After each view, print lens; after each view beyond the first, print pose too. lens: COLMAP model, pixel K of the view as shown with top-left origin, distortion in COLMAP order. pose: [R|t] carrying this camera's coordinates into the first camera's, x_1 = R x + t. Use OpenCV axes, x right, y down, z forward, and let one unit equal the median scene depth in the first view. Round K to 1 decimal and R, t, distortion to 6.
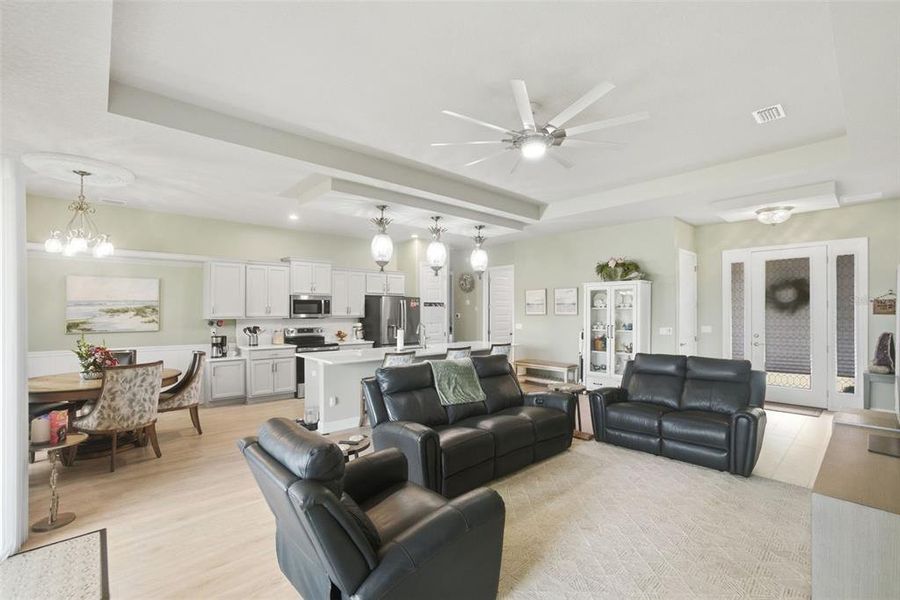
lens RADIAL K [[393.3, 0, 436.4], [0, 393.3, 311.2], [0, 0, 1]] dist [-0.000910, 0.000171]
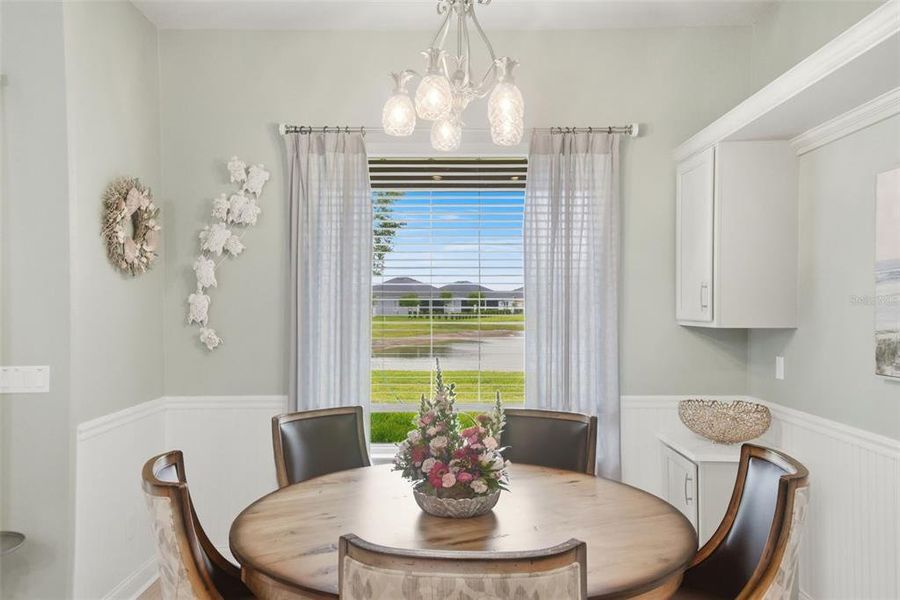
lens RADIAL K [[678.4, 0, 449.3], [0, 678.4, 307.6], [0, 0, 1]] dist [0.132627, 0.000948]
pose [[-0.648901, 0.004064, -0.760862, -0.305868], [0.004611, 0.999988, 0.001409, 0.003419], [0.760859, -0.002594, -0.648912, 0.960405]]
